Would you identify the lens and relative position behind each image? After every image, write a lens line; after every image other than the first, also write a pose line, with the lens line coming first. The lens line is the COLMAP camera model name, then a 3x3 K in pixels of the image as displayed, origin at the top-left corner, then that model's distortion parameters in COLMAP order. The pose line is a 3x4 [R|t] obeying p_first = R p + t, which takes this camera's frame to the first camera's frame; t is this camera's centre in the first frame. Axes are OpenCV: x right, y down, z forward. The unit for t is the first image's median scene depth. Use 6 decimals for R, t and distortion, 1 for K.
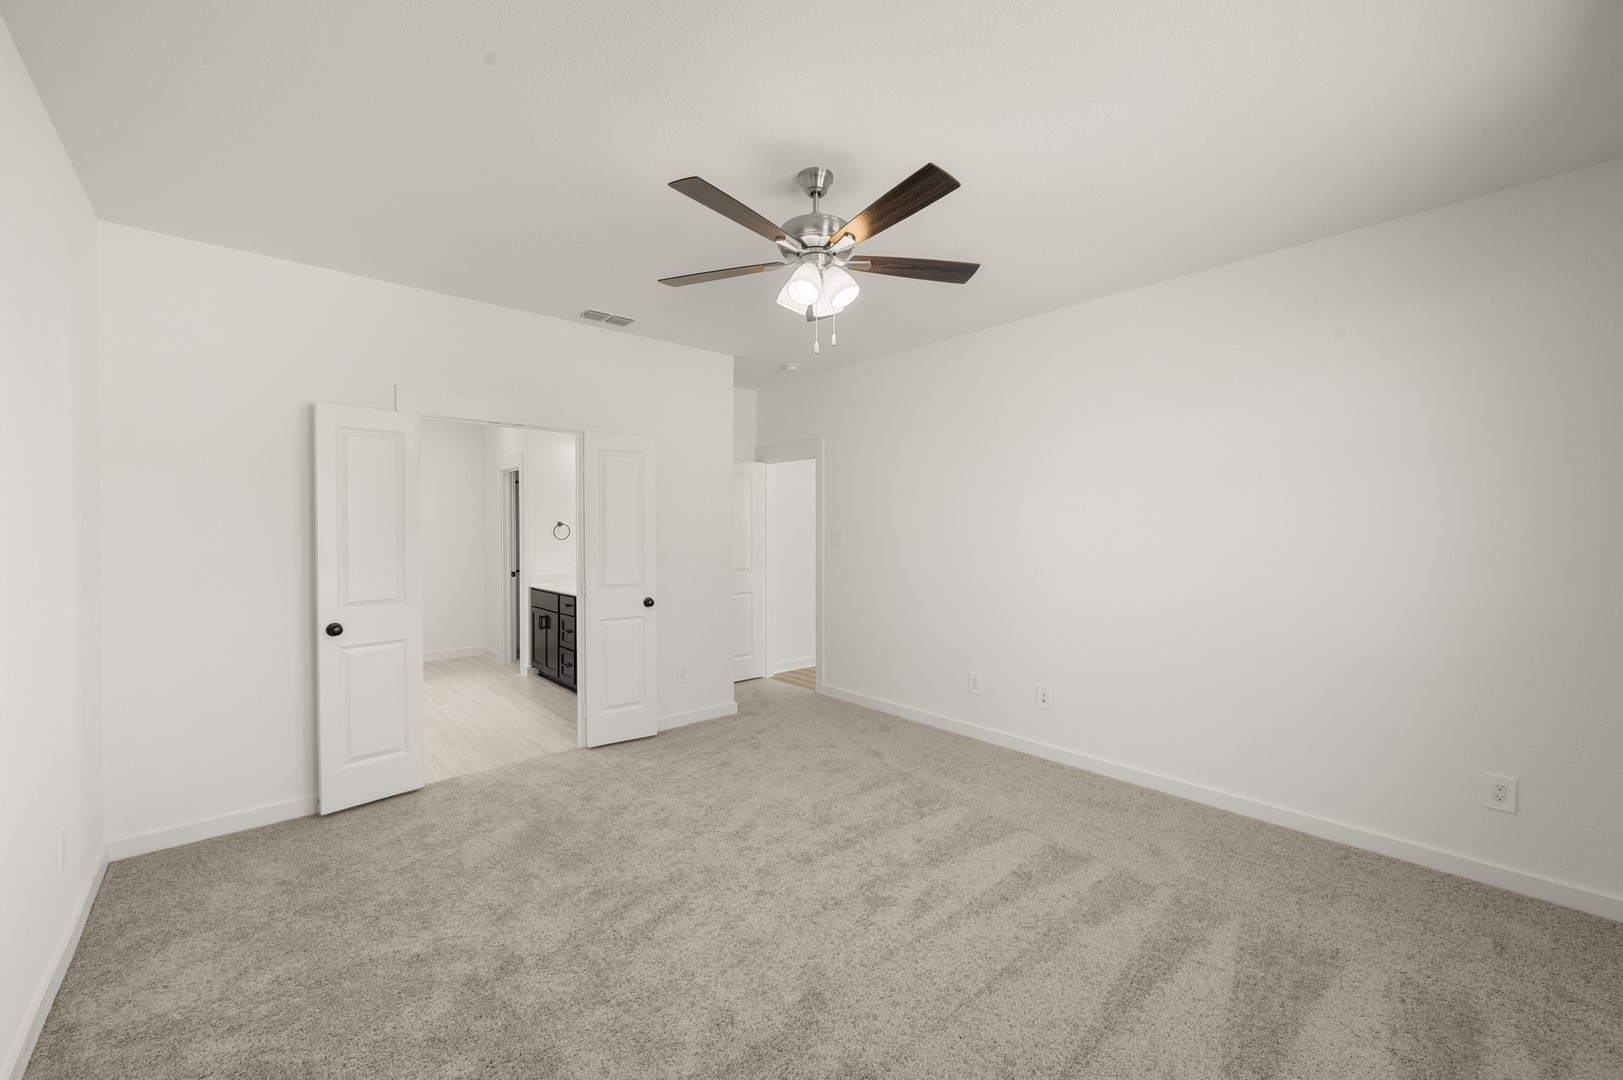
lens RADIAL K [[637.0, 0, 812.2], [0, 637.0, 534.3], [0, 0, 1]] dist [-0.000879, 0.000250]
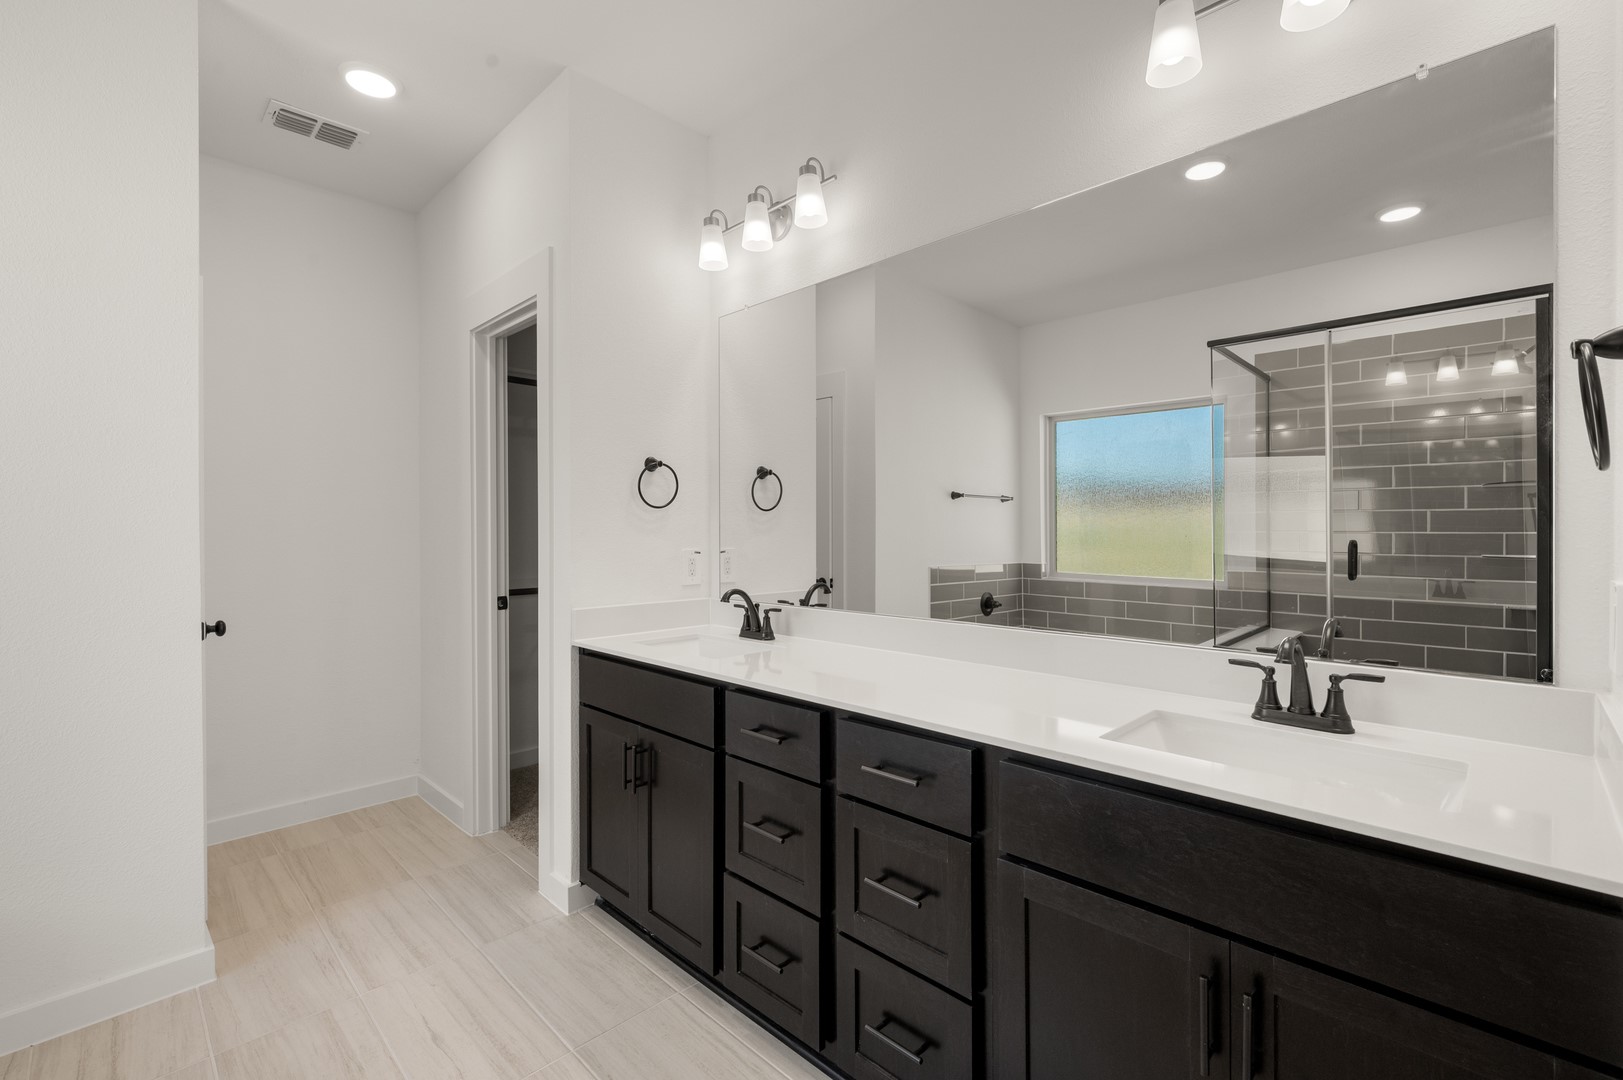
lens RADIAL K [[711.5, 0, 810.6], [0, 711.5, 533.7], [0, 0, 1]] dist [0.003007, 0.000152]
pose [[0.998516, 0.001281, 0.054438, -0.329693], [-0.001198, 0.999998, -0.001560, 0.023201], [-0.054440, 0.001492, 0.998516, 0.599999]]
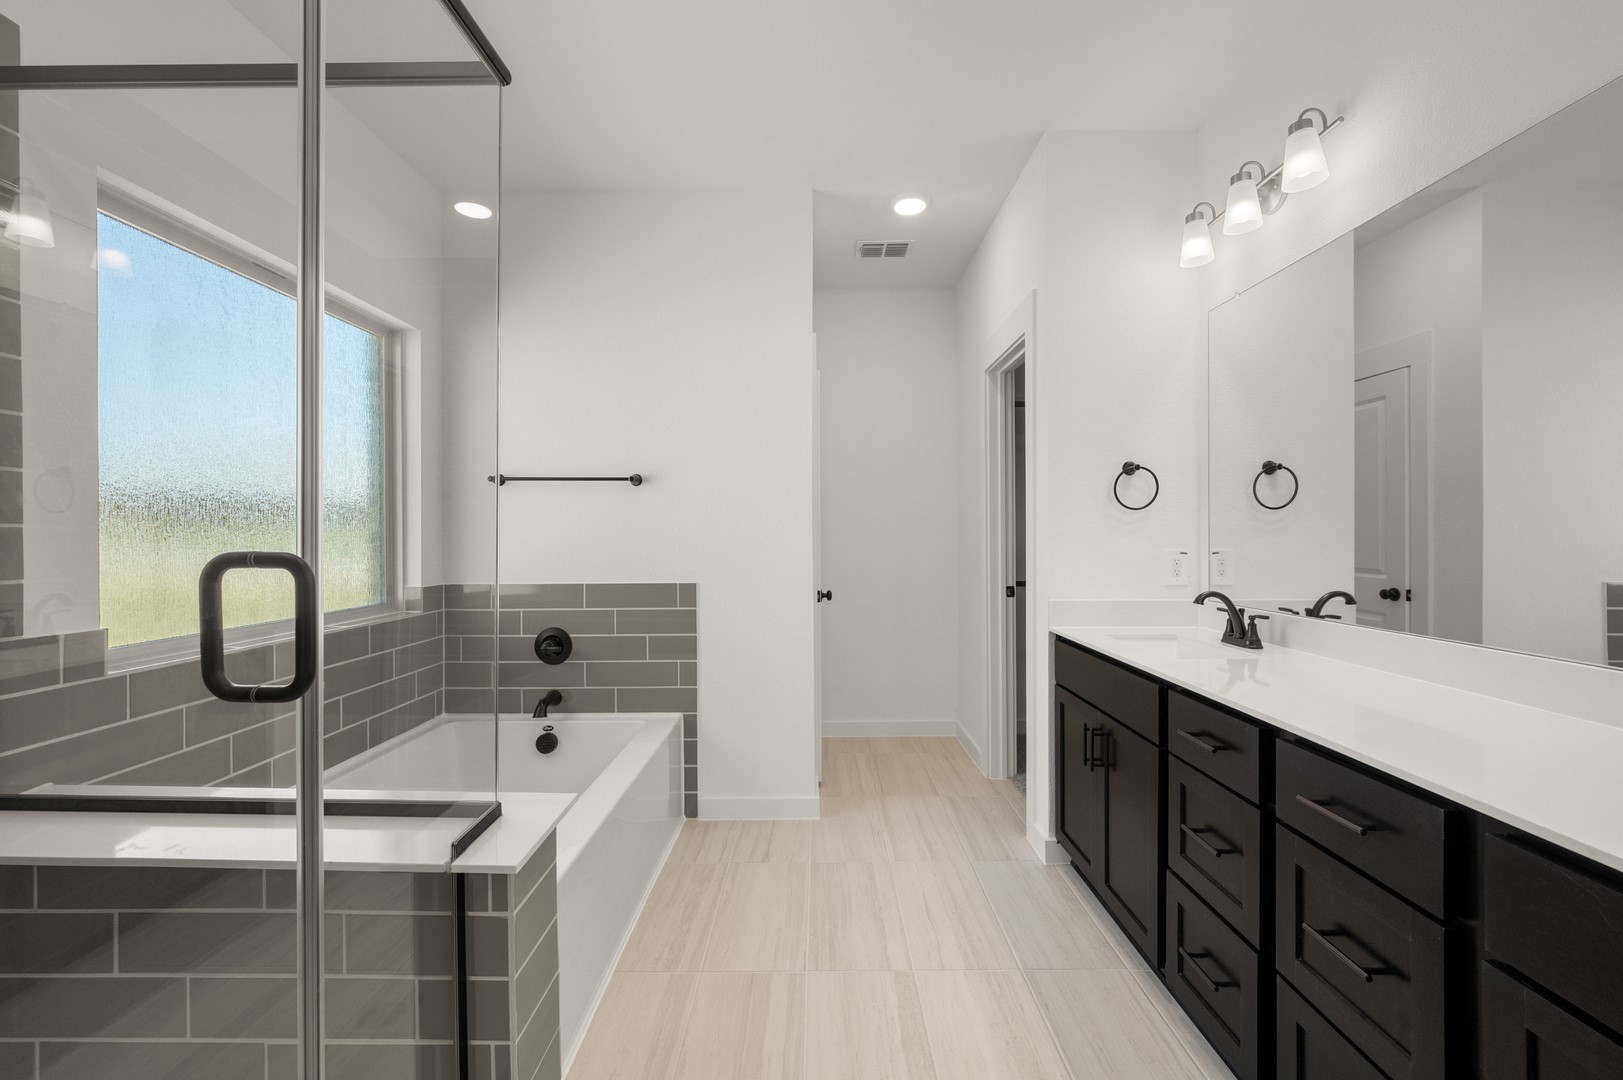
lens RADIAL K [[637.0, 0, 812.2], [0, 637.0, 534.3], [0, 0, 1]] dist [-0.000879, 0.000250]
pose [[0.739308, 0.001399, -0.673366, -0.282856], [-0.002036, 0.999998, -0.000158, 0.023210], [0.673364, 0.001488, 0.739309, 0.599569]]
